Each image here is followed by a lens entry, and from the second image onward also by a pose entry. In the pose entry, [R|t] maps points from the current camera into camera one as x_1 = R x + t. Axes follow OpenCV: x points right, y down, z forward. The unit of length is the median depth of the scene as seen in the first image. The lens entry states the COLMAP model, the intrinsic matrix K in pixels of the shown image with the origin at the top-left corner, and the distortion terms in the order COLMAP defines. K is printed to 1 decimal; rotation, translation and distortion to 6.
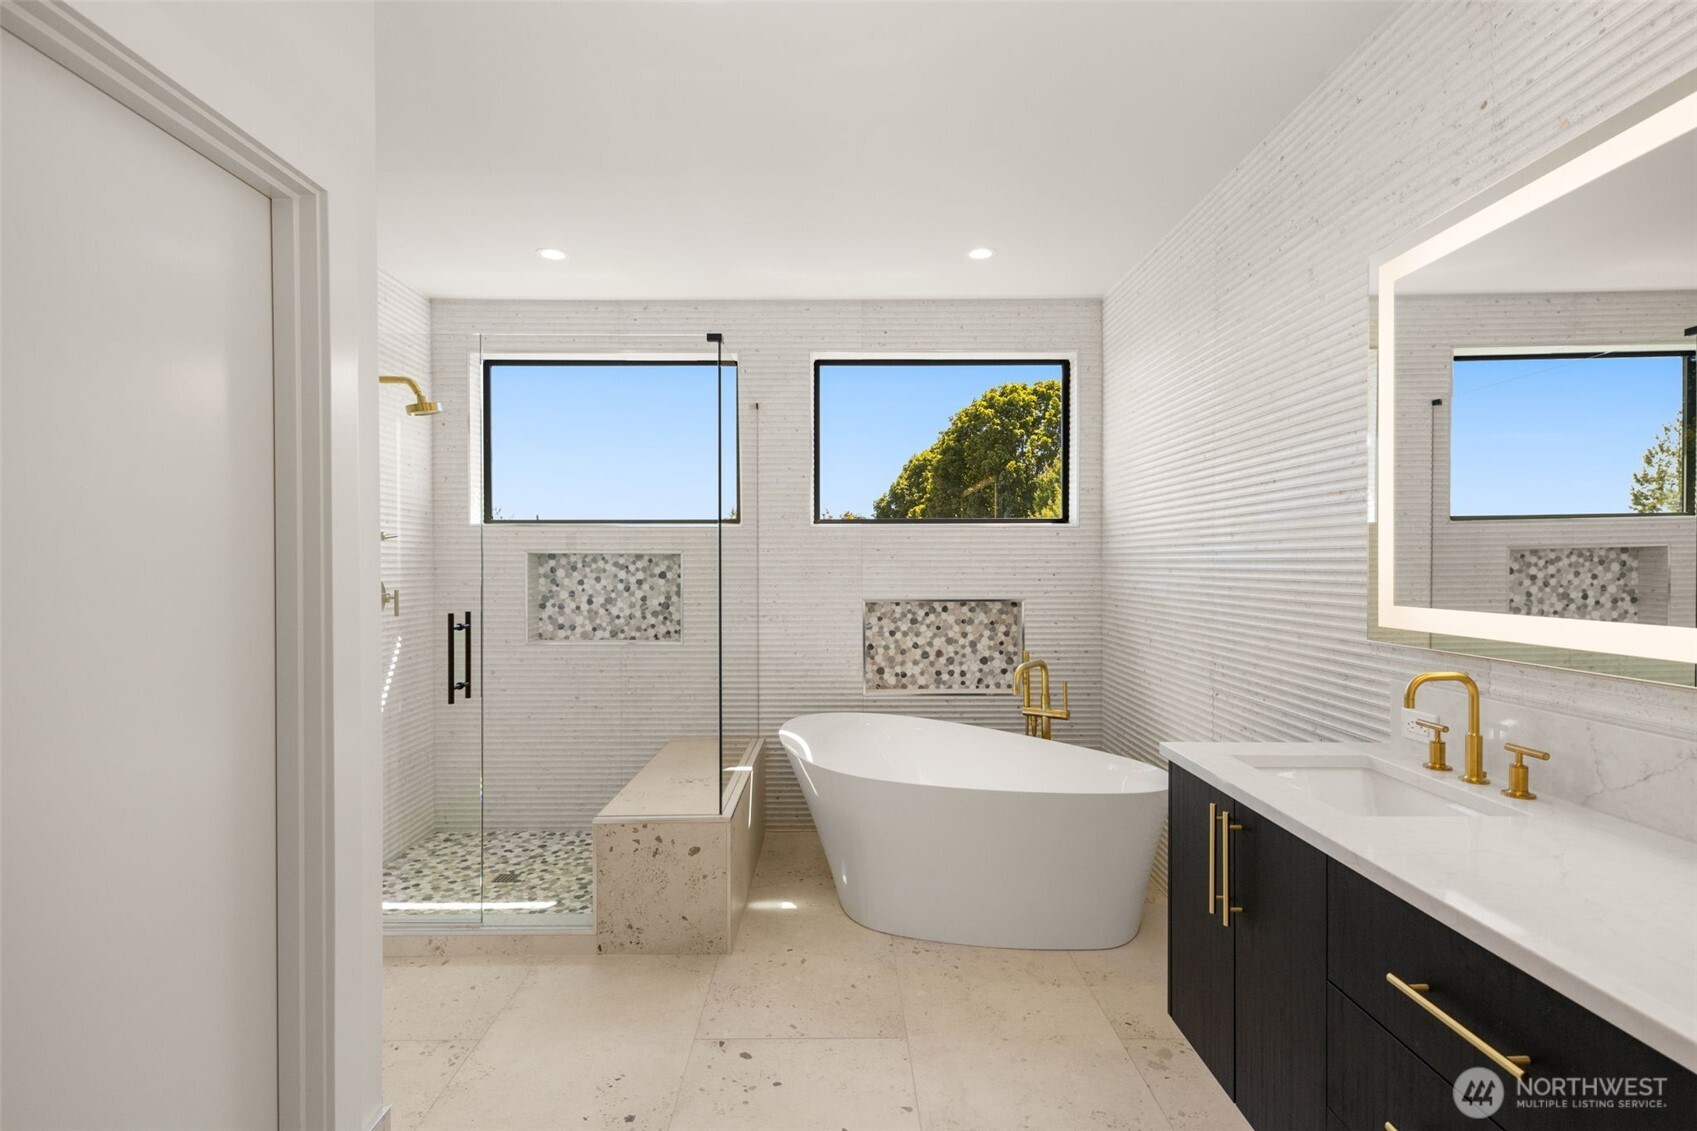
lens RADIAL K [[826.2, 0, 843.1], [0, 826.2, 574.0], [0, 0, 1]] dist [0.027742, -0.009694]
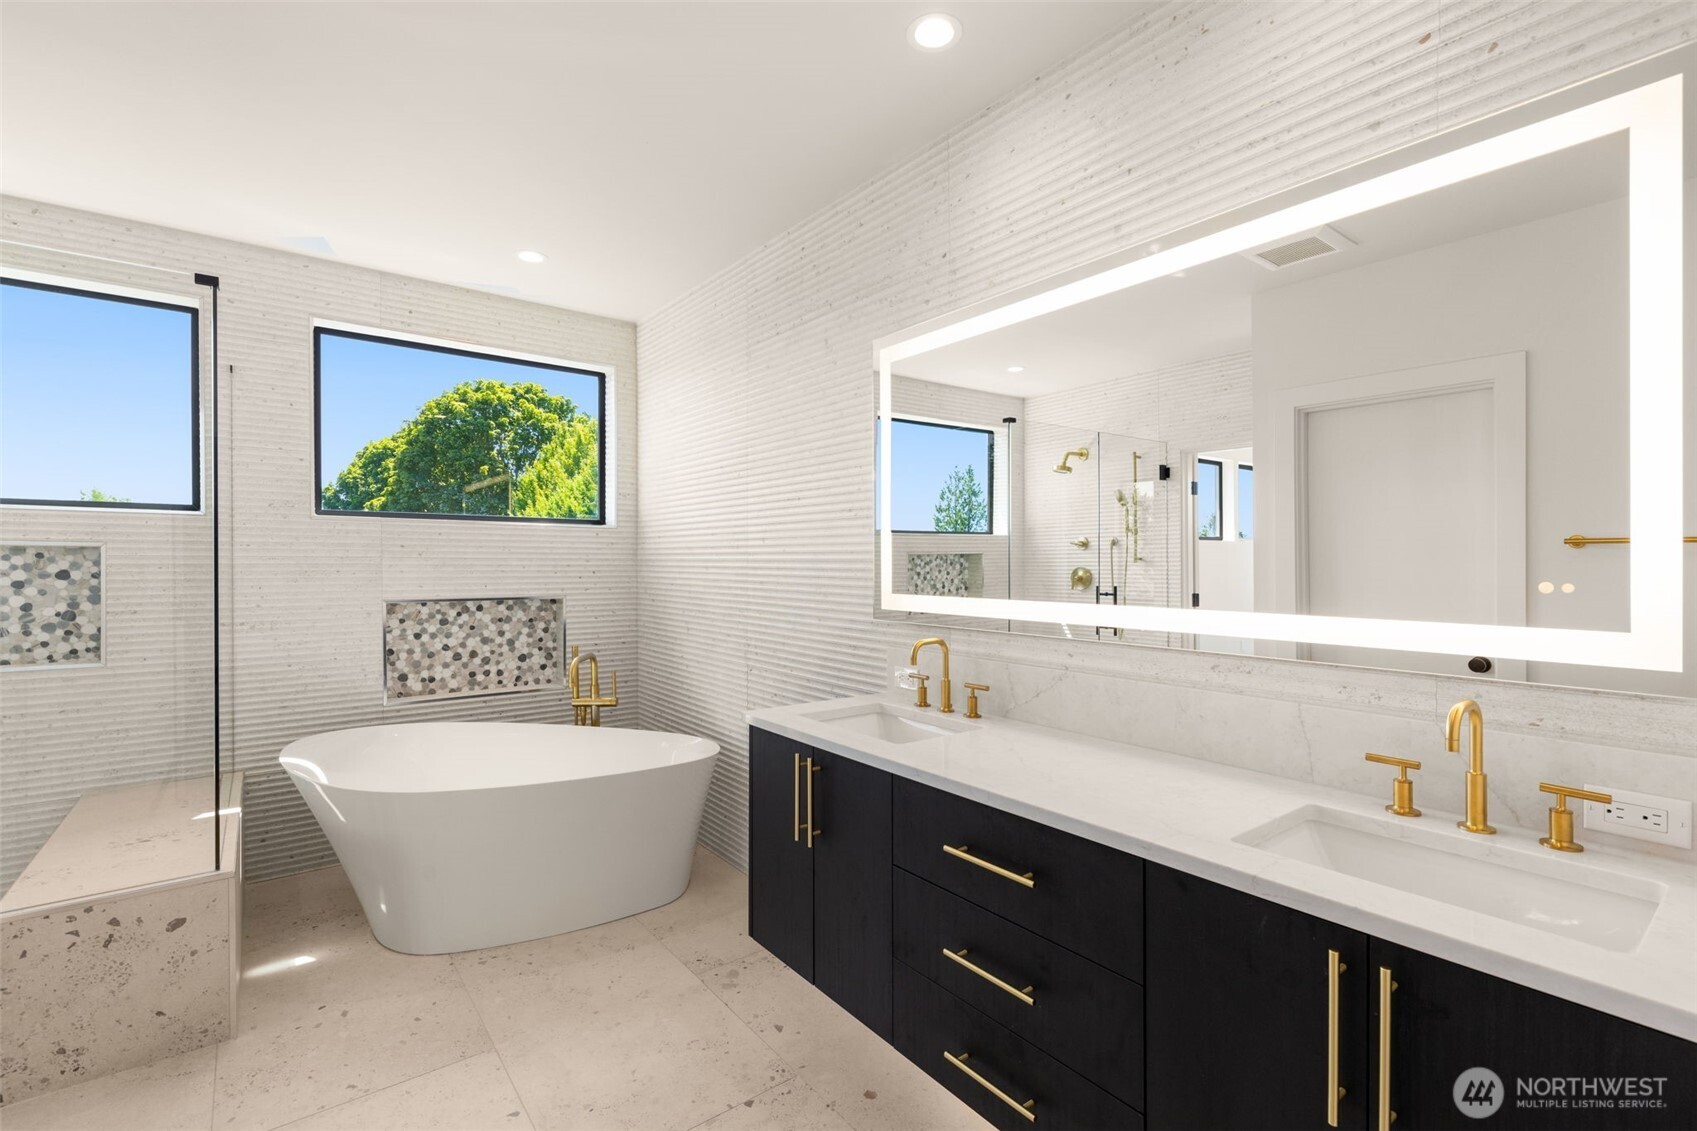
lens RADIAL K [[767.4, 0, 850.5], [0, 767.4, 565.7], [0, 0, 1]] dist [0.026116, -0.007675]
pose [[0.790375, 0.002466, 0.612619, -0.105437], [0.002545, 0.999970, -0.007308, 0.000108], [-0.612618, 0.007336, 0.790345, 0.014493]]
